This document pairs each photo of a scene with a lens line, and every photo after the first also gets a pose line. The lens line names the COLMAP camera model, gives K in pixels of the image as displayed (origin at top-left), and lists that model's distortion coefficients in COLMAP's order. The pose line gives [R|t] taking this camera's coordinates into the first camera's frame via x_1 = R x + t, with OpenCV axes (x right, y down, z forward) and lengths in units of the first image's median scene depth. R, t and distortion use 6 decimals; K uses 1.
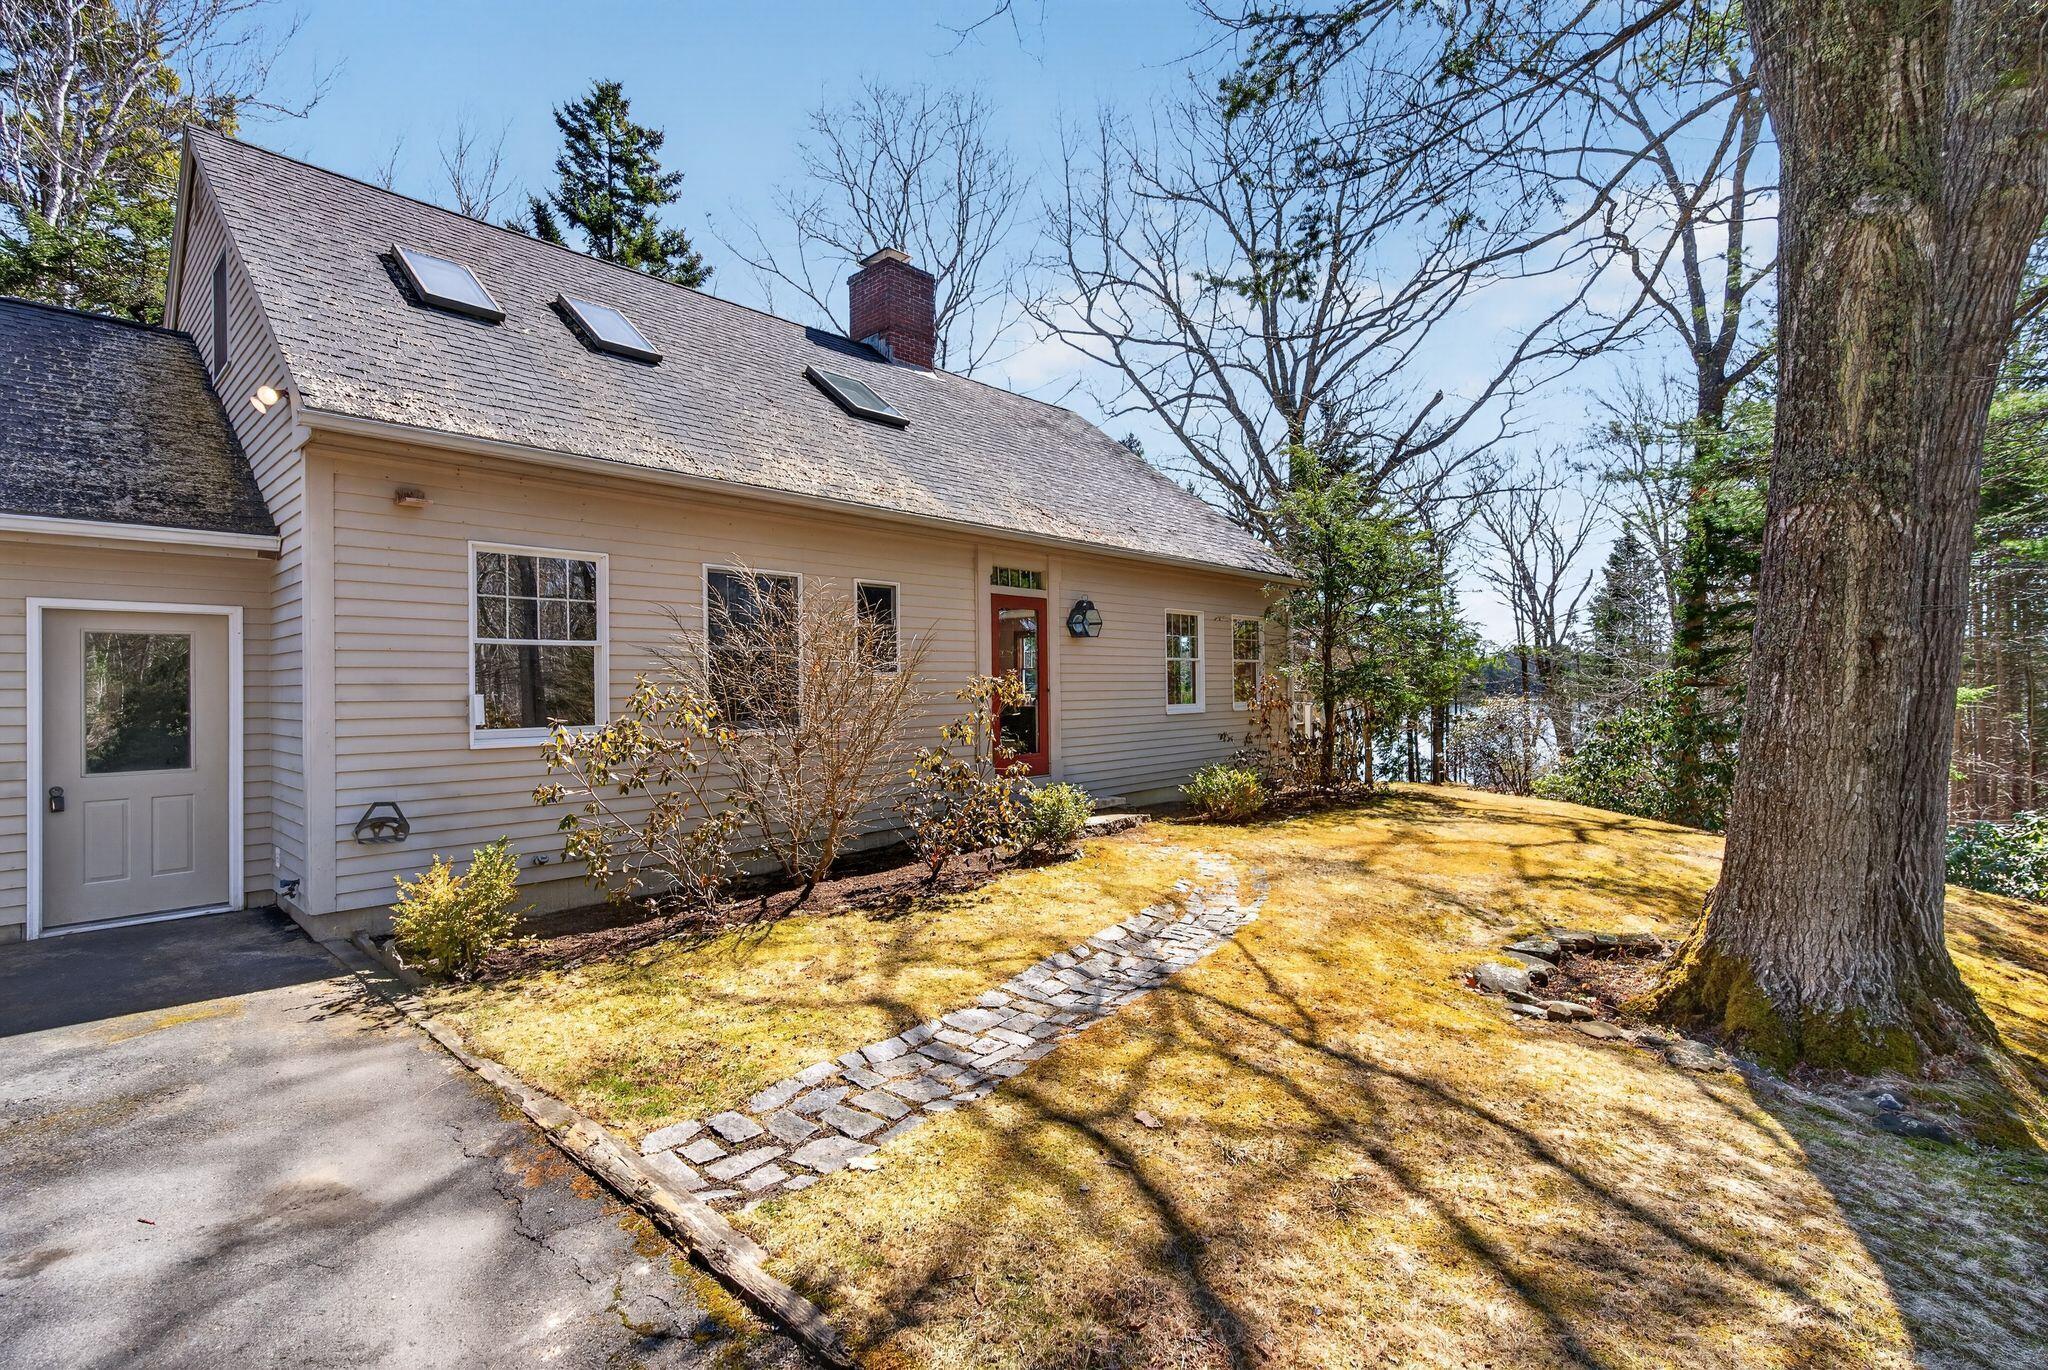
lens RADIAL K [[1922.7, 0, 1024.0], [0, 1922.7, 685.0], [0, 0, 1]] dist [-0.050073, -0.000240]
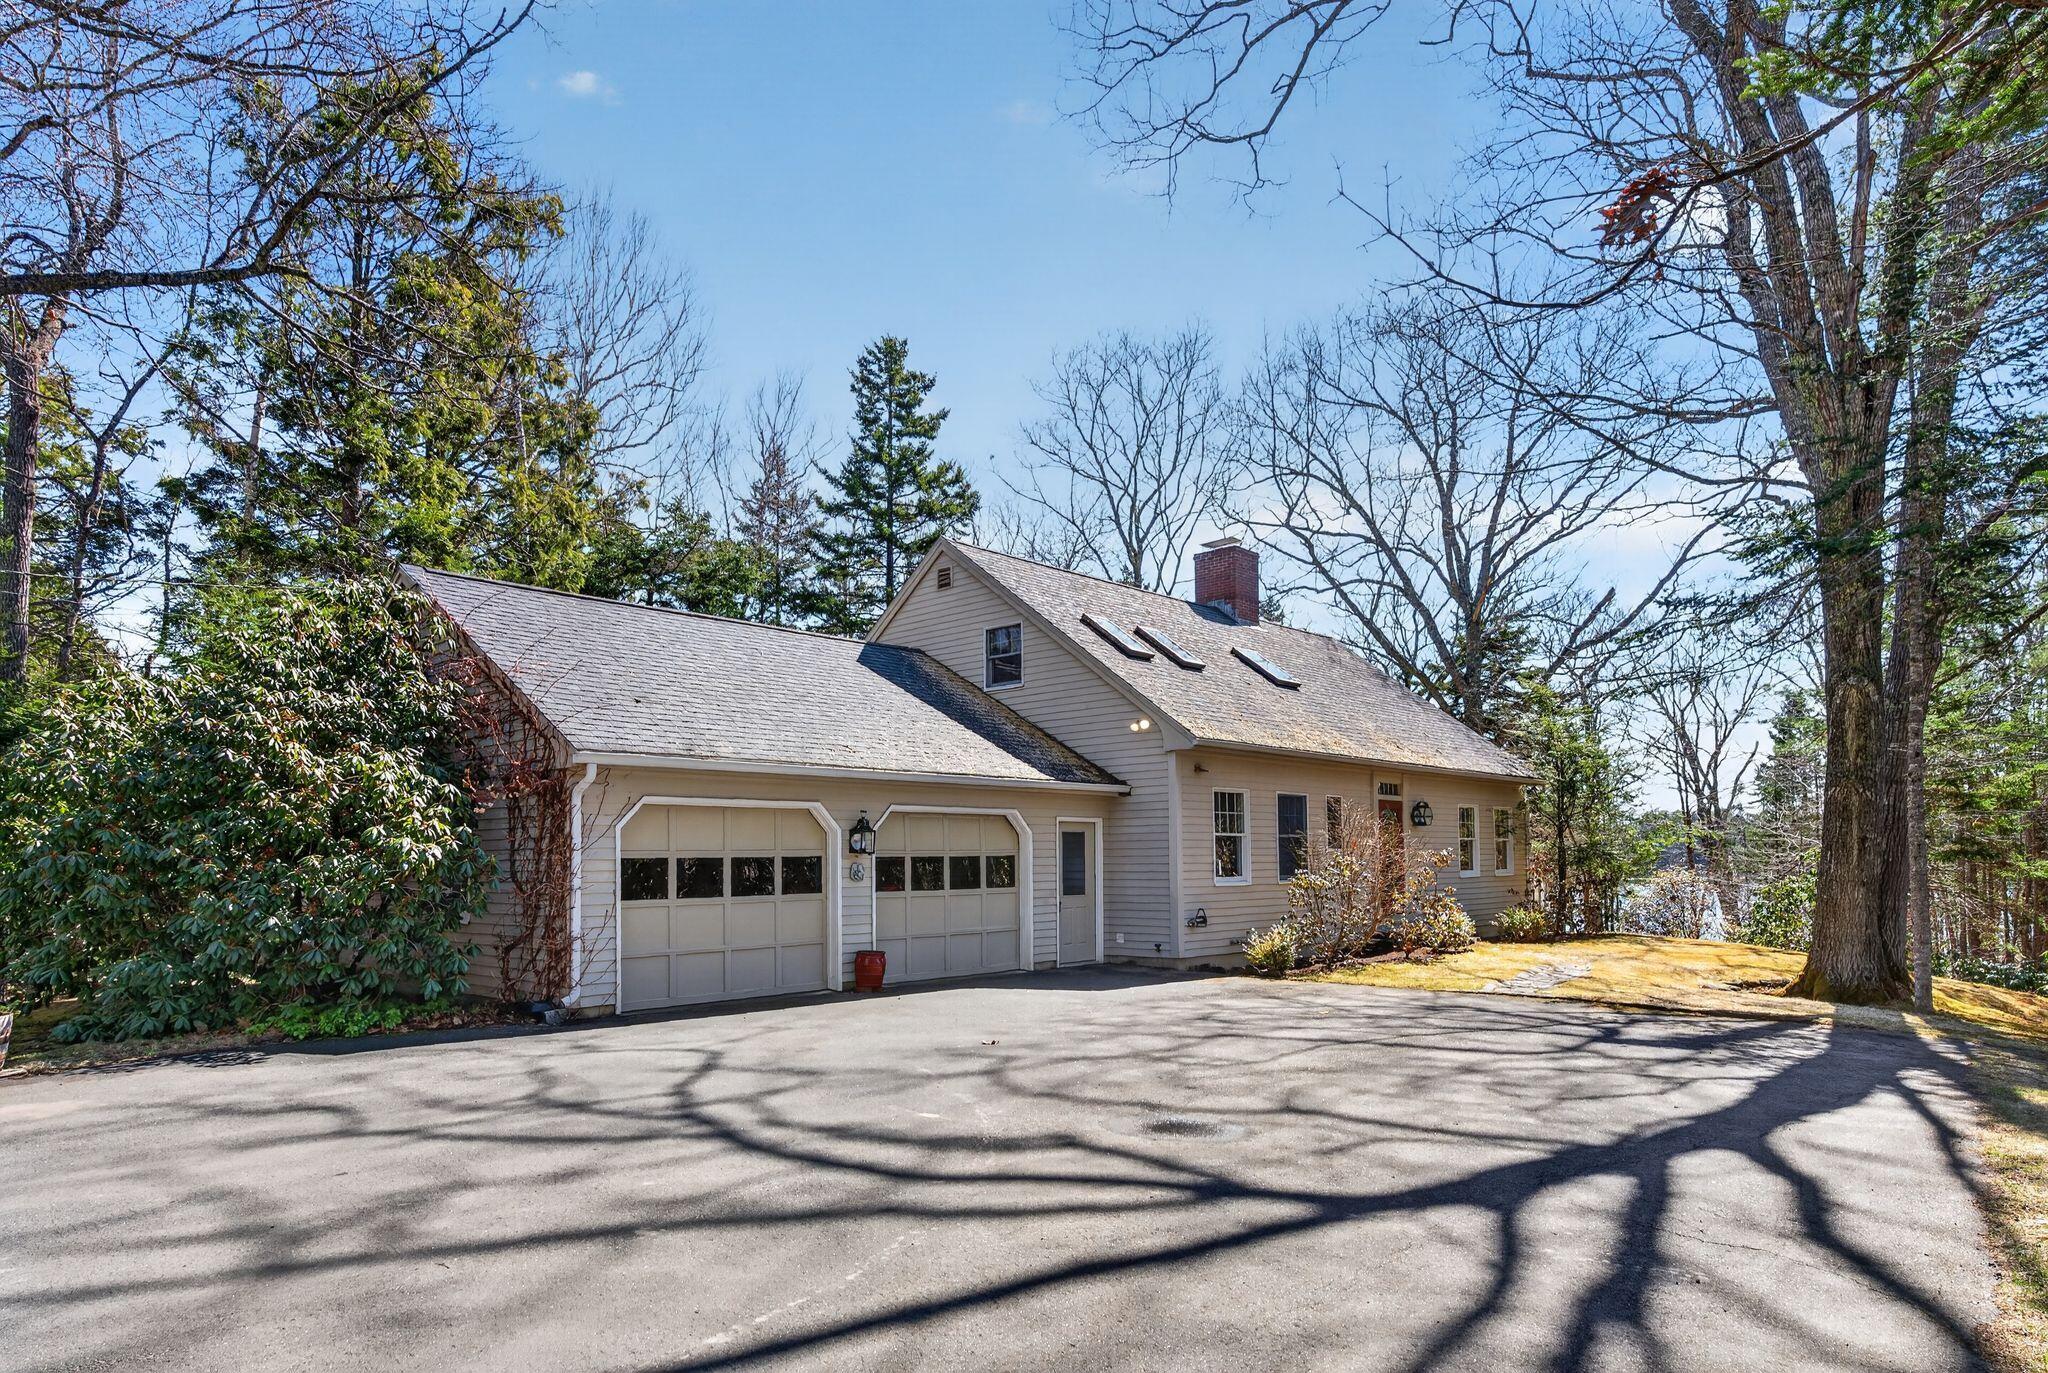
lens RADIAL K [[2245.2, 0, 1024.0], [0, 2245.2, 686.5], [0, 0, 1]] dist [-0.001462, 0.007378]
pose [[0.999607, -0.001446, -0.027986, -0.080529], [-0.000697, 0.997078, -0.076384, 0.000489], [0.028014, 0.076373, 0.996686, -0.275695]]
